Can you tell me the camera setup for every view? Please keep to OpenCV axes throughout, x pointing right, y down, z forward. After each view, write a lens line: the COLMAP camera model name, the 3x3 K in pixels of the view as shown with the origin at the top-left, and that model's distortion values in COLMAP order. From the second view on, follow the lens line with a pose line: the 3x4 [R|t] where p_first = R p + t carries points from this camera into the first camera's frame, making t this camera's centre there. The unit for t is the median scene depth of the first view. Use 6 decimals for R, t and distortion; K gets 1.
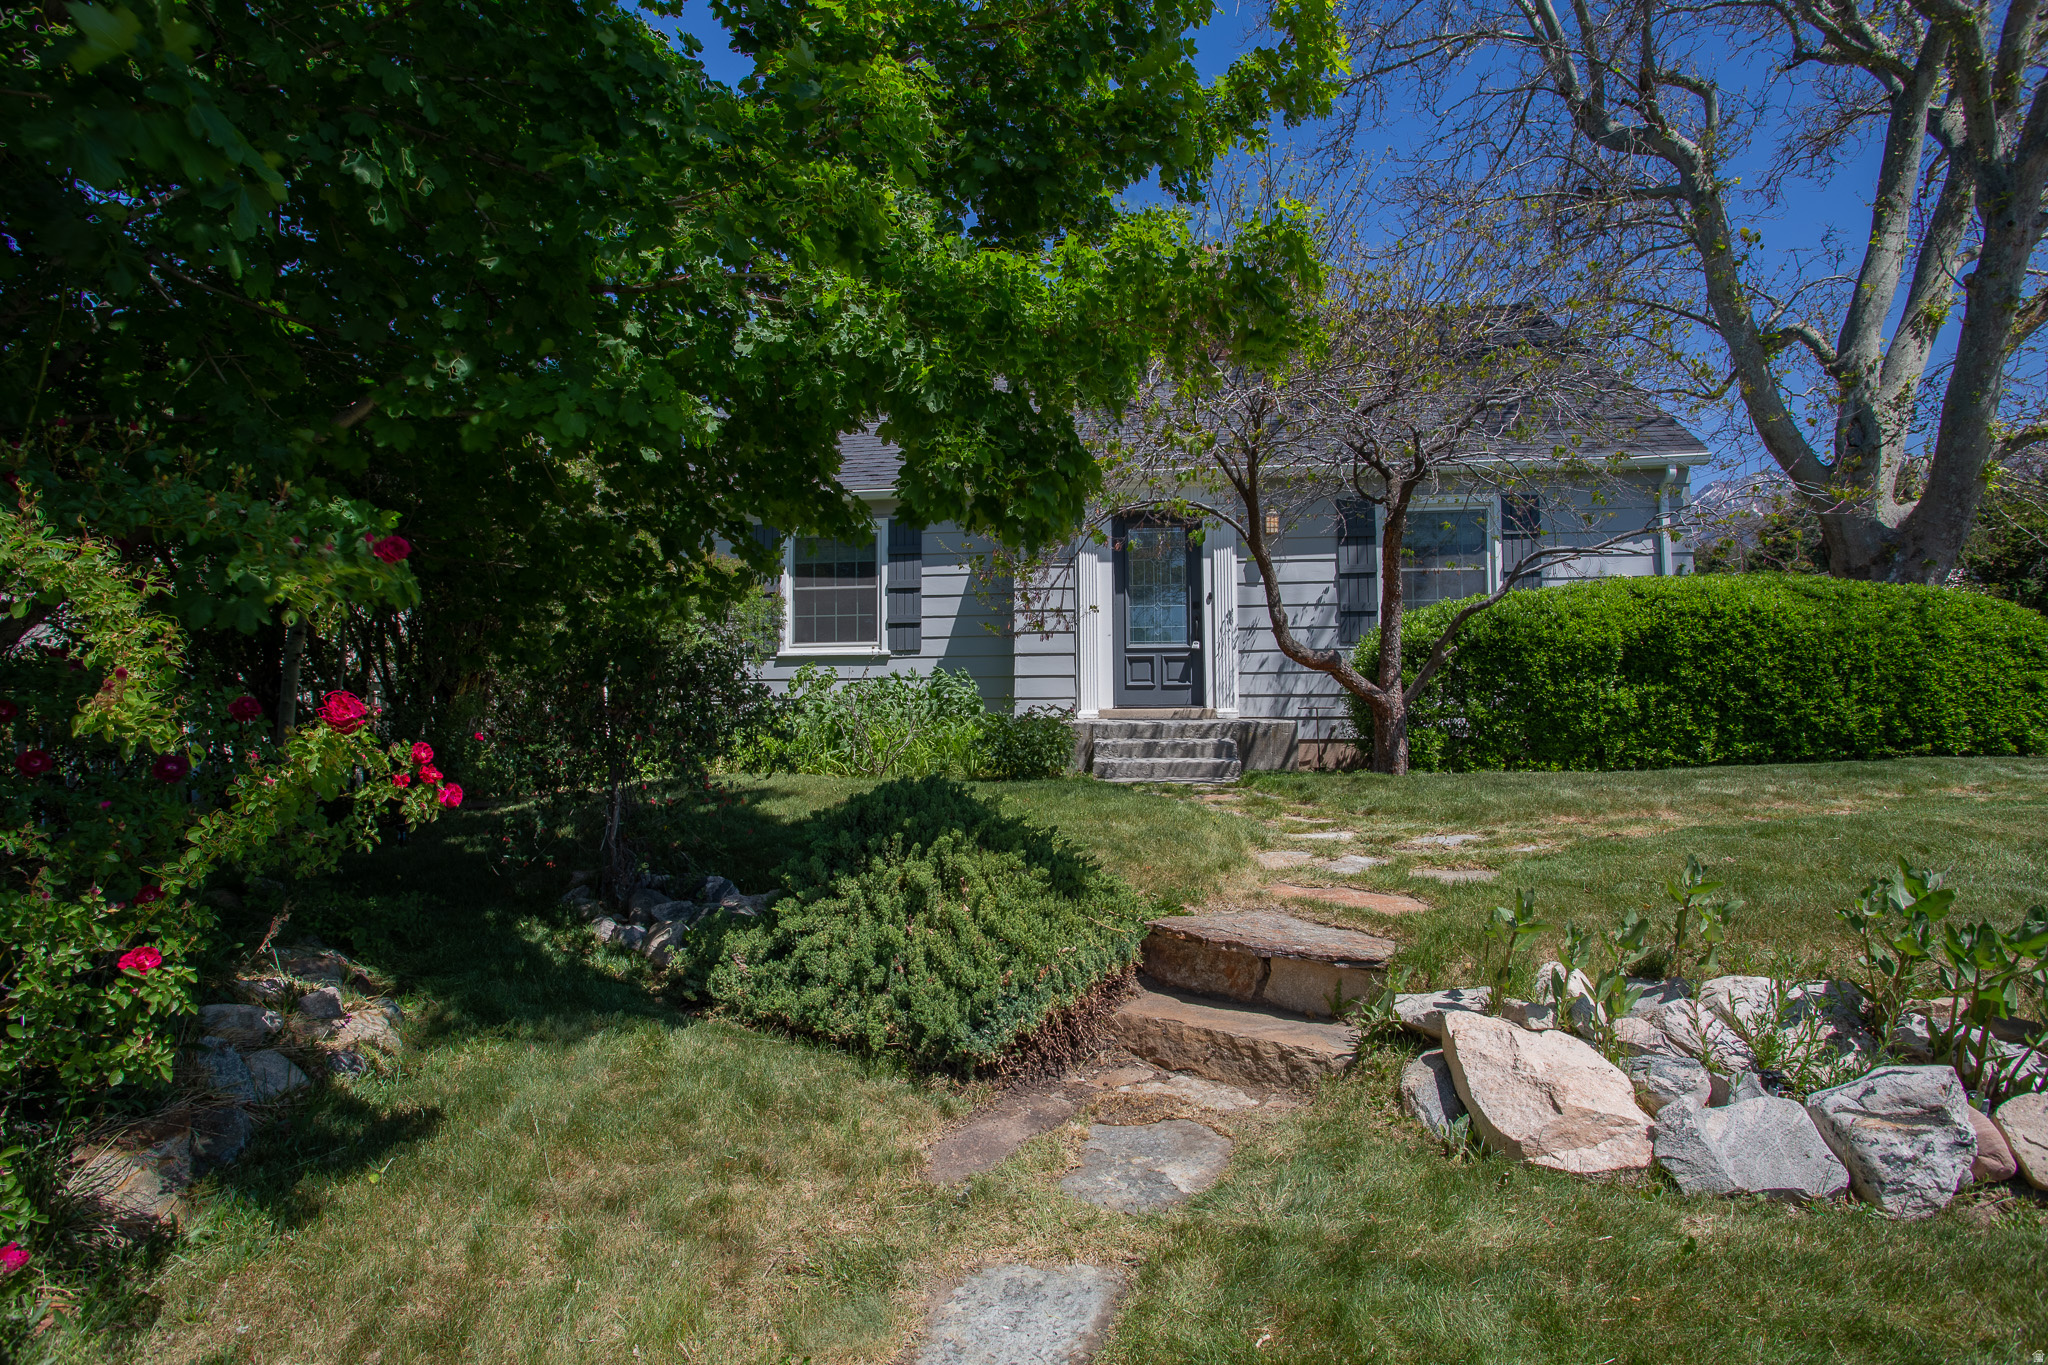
lens RADIAL K [[1022.8, 0, 1024.8], [0, 1022.8, 691.1], [0, 0, 1]] dist [-0.035389, 0.014097]
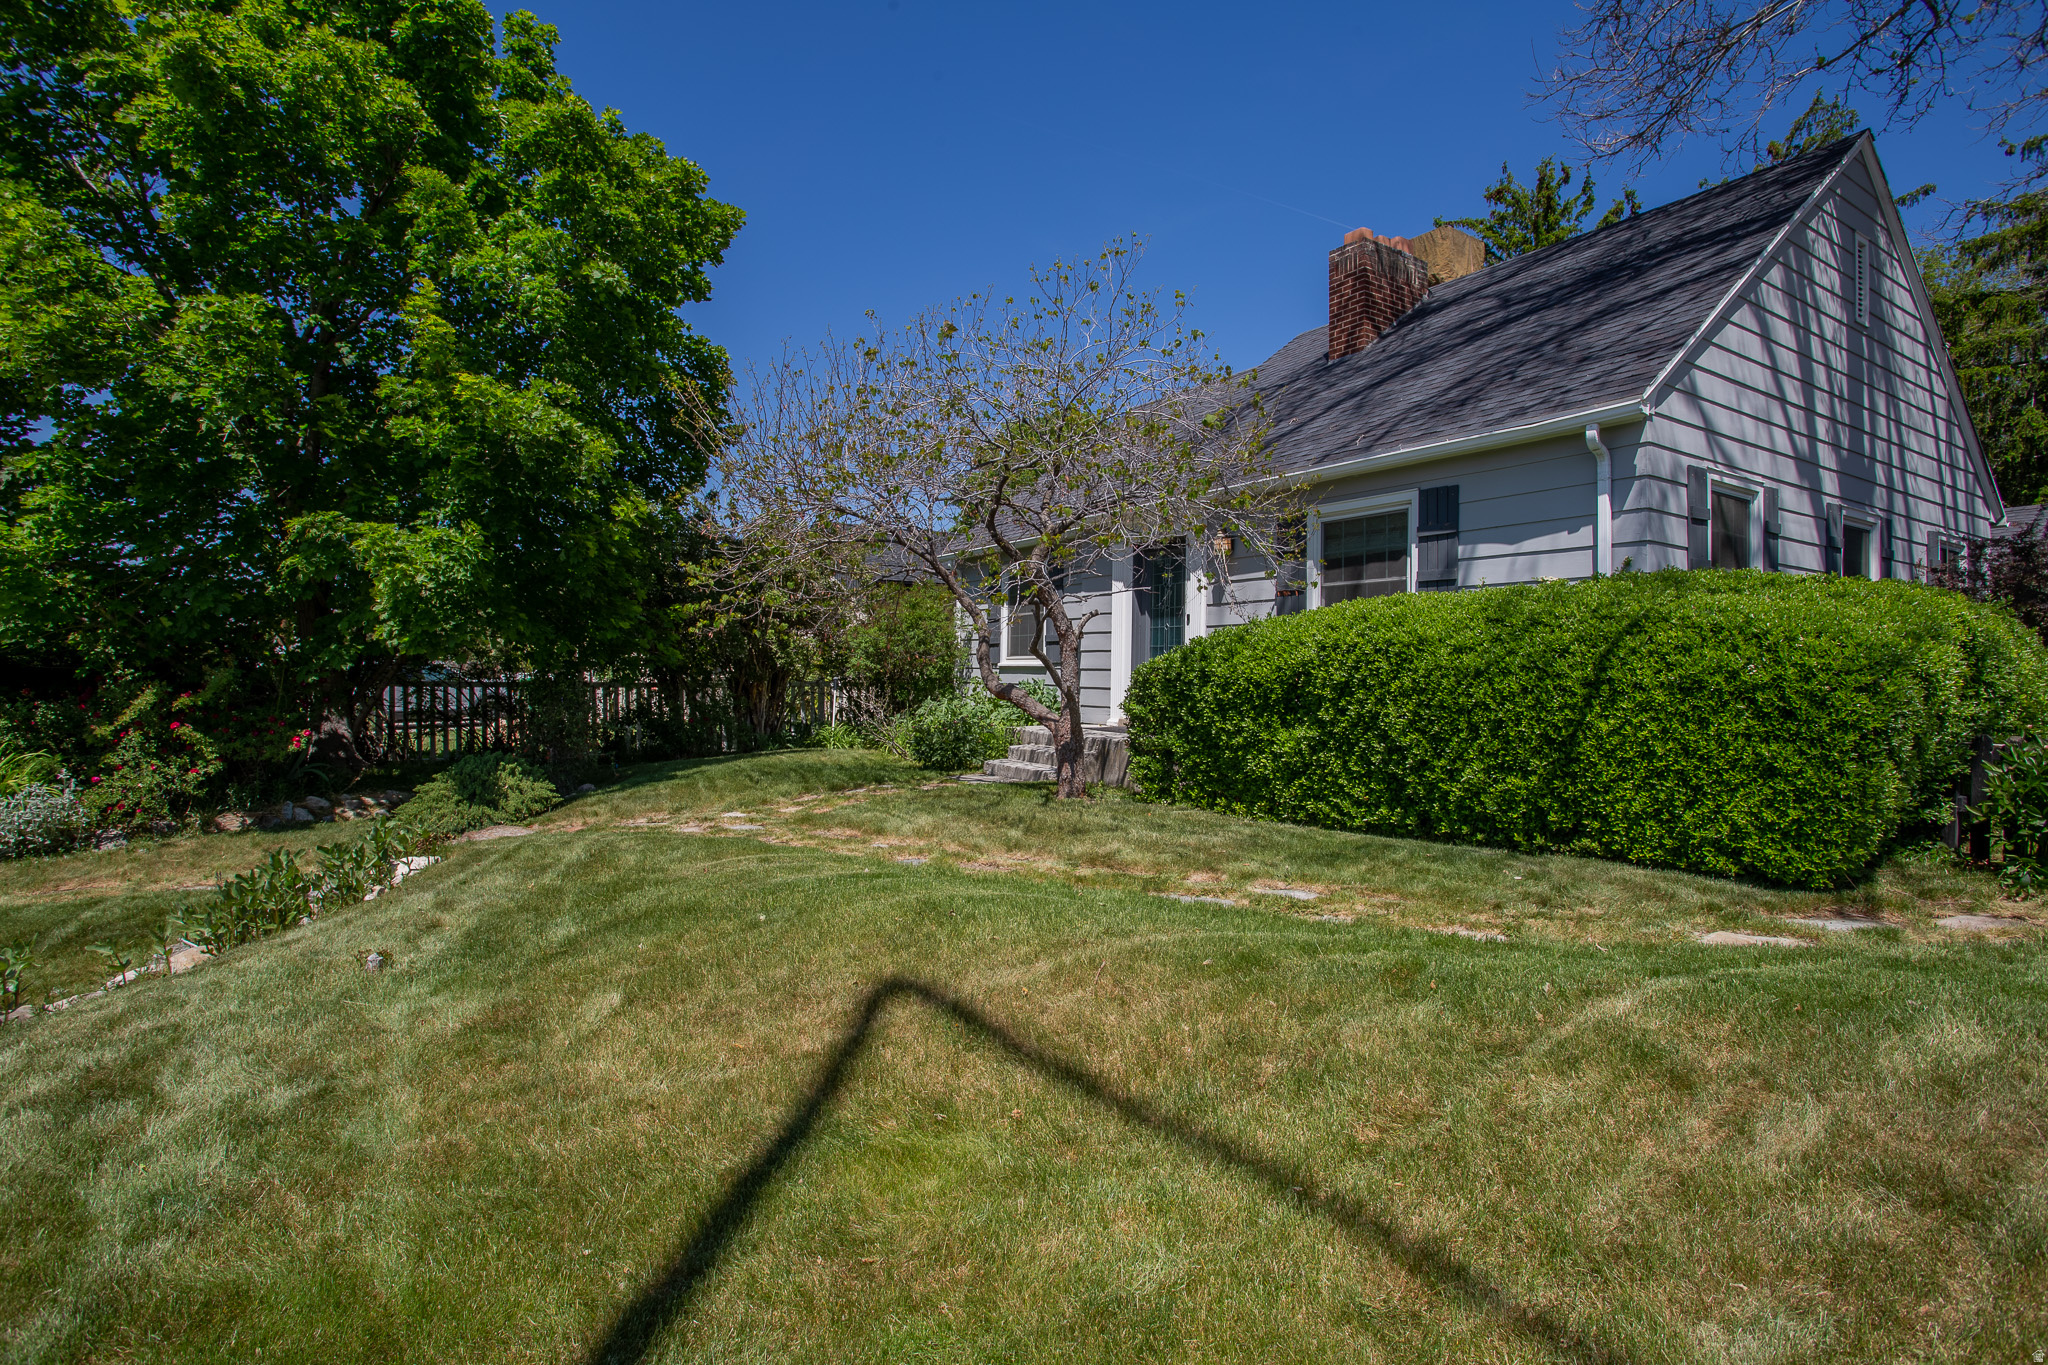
lens RADIAL K [[1022.8, 0, 1024.7], [0, 1022.8, 675.9], [0, 0, 1]] dist [-0.035389, 0.014097]
pose [[0.619767, 0.017646, -0.784587, 0.947340], [-0.001822, 0.999777, 0.021046, -0.056599], [0.784783, -0.011614, 0.619661, 0.221980]]
